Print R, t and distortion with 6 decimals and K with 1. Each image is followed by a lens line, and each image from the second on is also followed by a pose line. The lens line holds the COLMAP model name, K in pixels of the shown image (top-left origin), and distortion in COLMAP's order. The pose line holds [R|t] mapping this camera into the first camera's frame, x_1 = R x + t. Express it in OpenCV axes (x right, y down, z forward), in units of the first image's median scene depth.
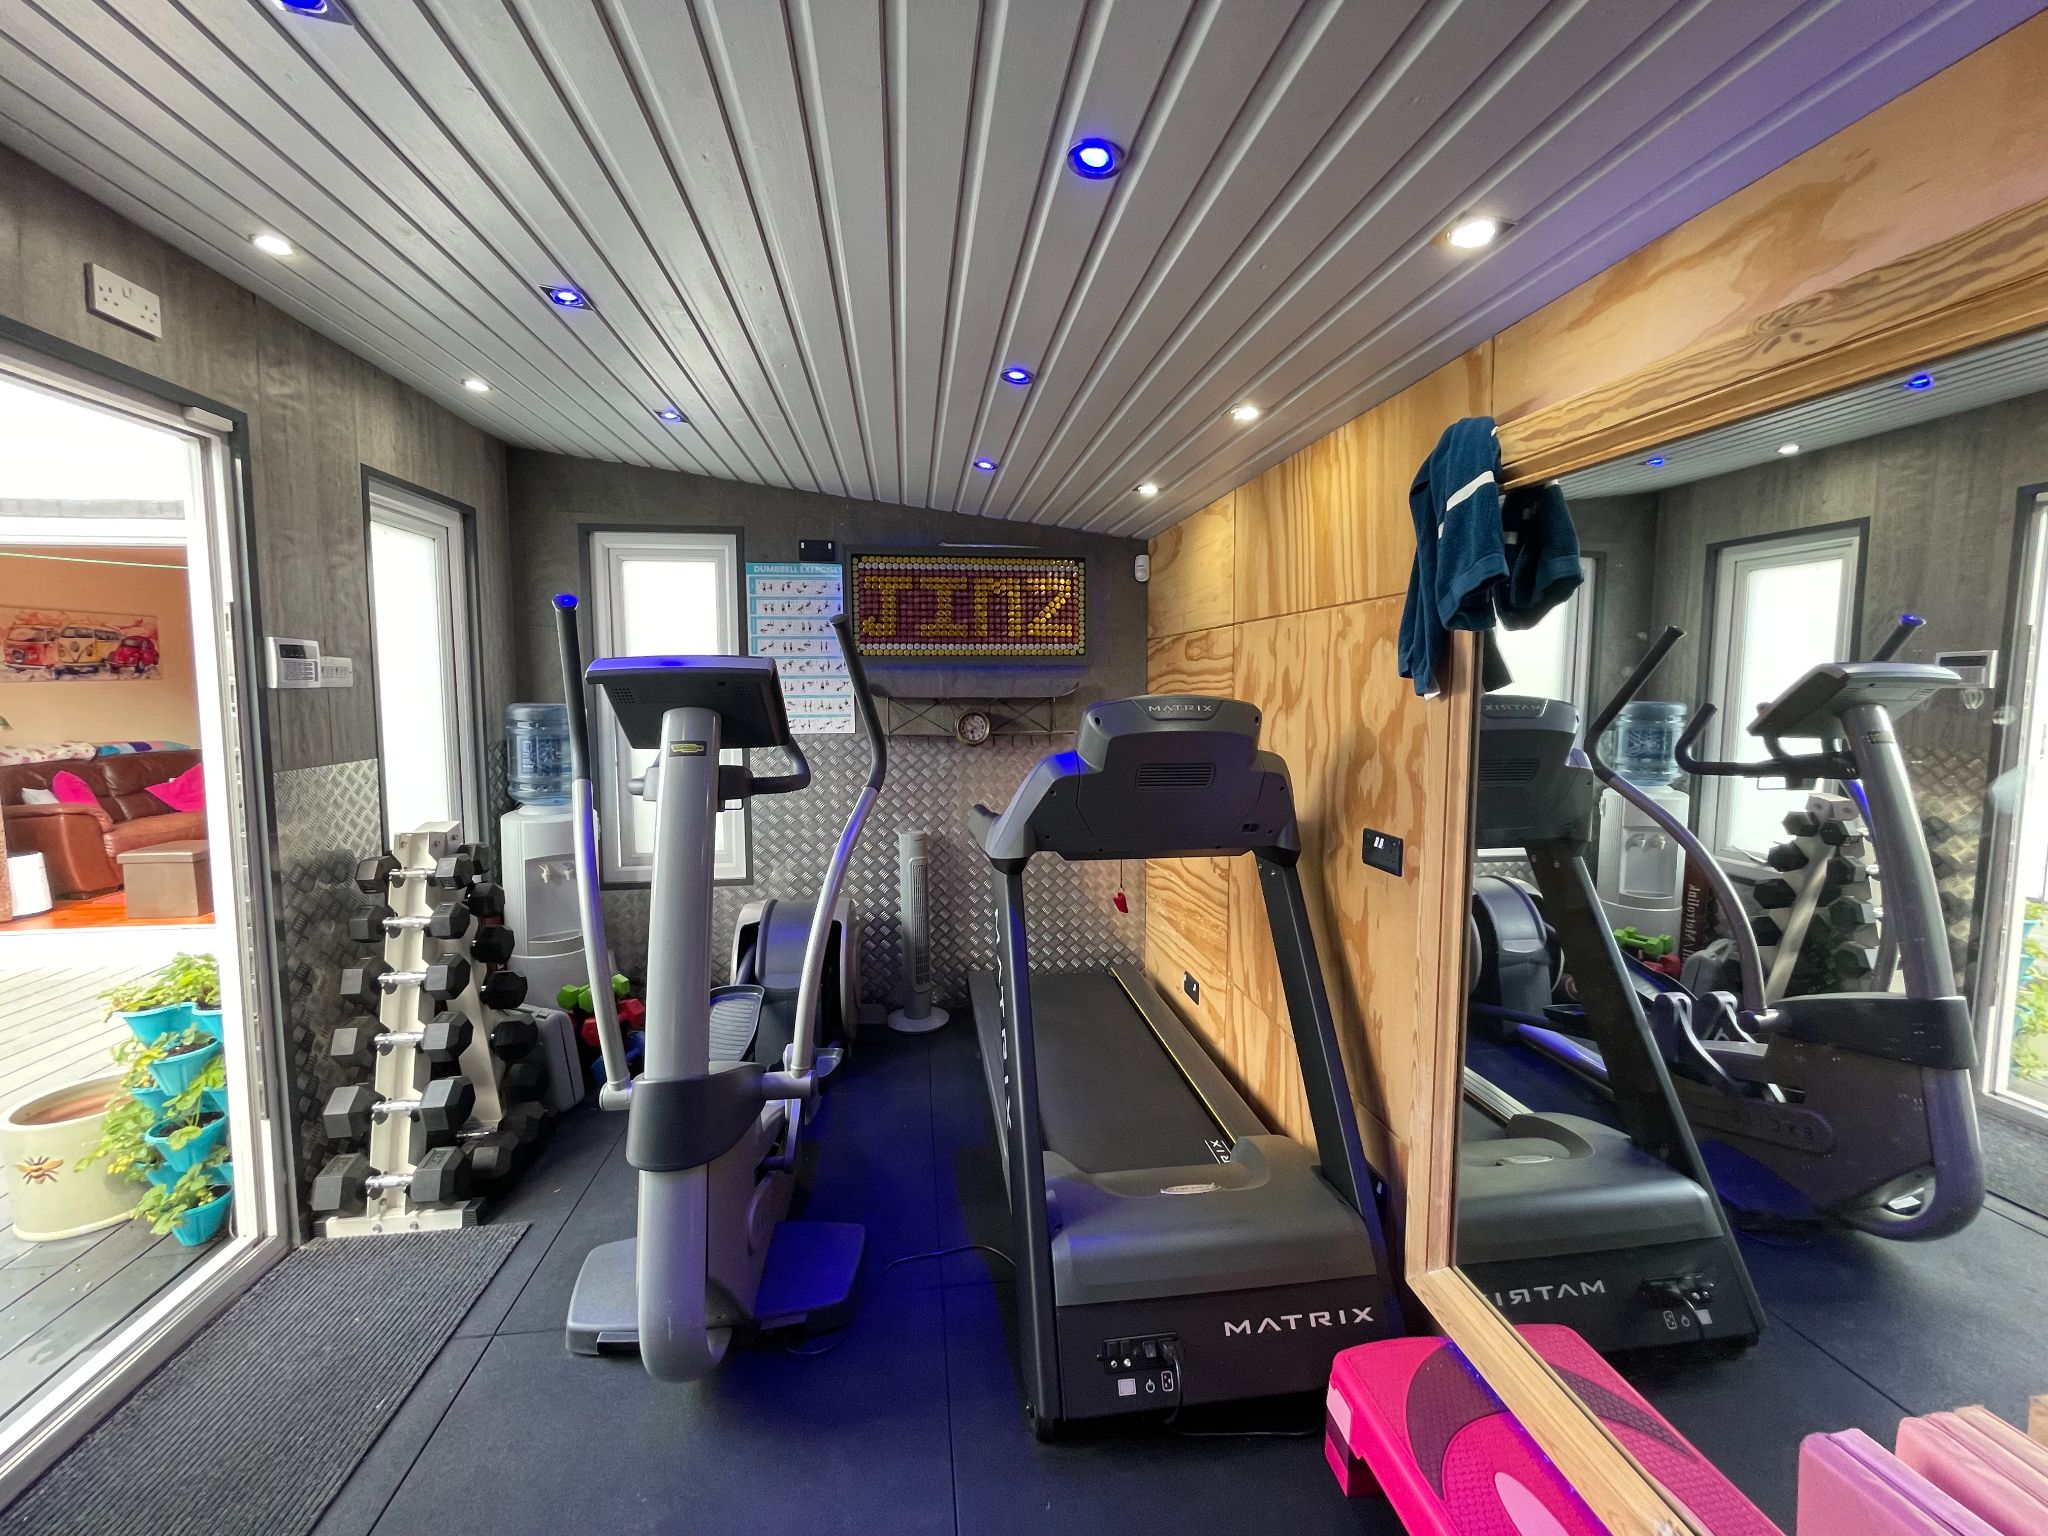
lens RADIAL K [[827.4, 0, 1021.7], [0, 827.4, 747.9], [0, 0, 1]] dist [-0.000656, -0.000679]
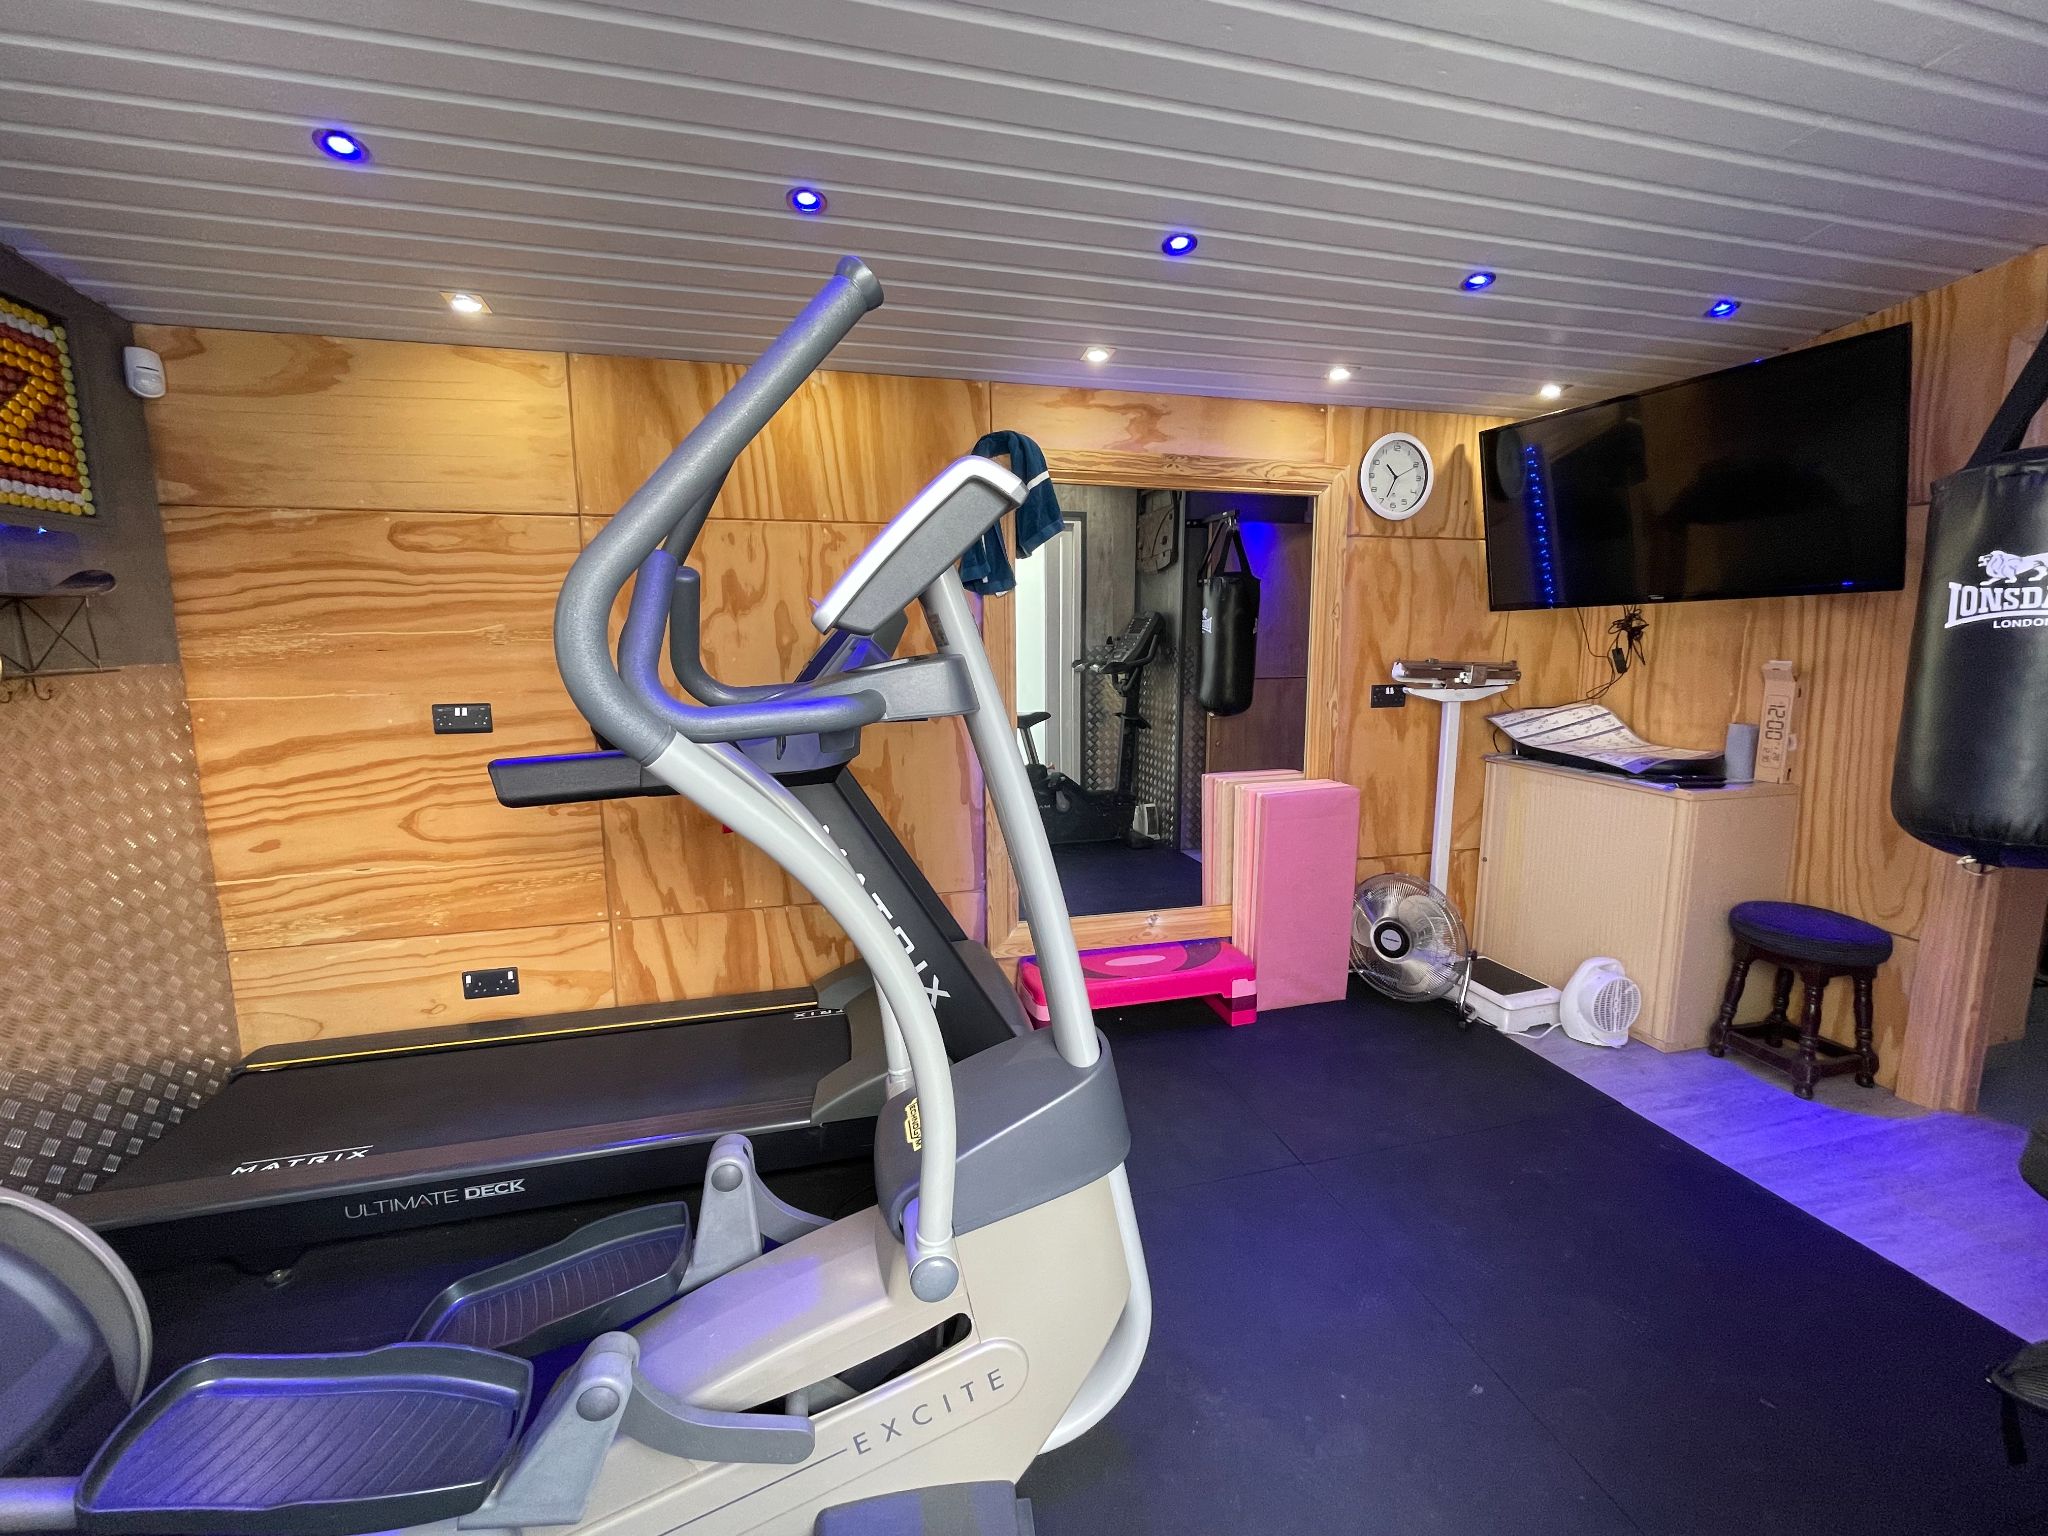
lens RADIAL K [[827.4, 0, 1021.7], [0, 827.4, 747.9], [0, 0, 1]] dist [-0.000656, -0.000679]
pose [[-0.114611, -0.132039, 0.984596, -0.618810], [0.085069, 0.986182, 0.142154, 0.005575], [-0.989761, 0.100051, -0.101795, 0.599123]]
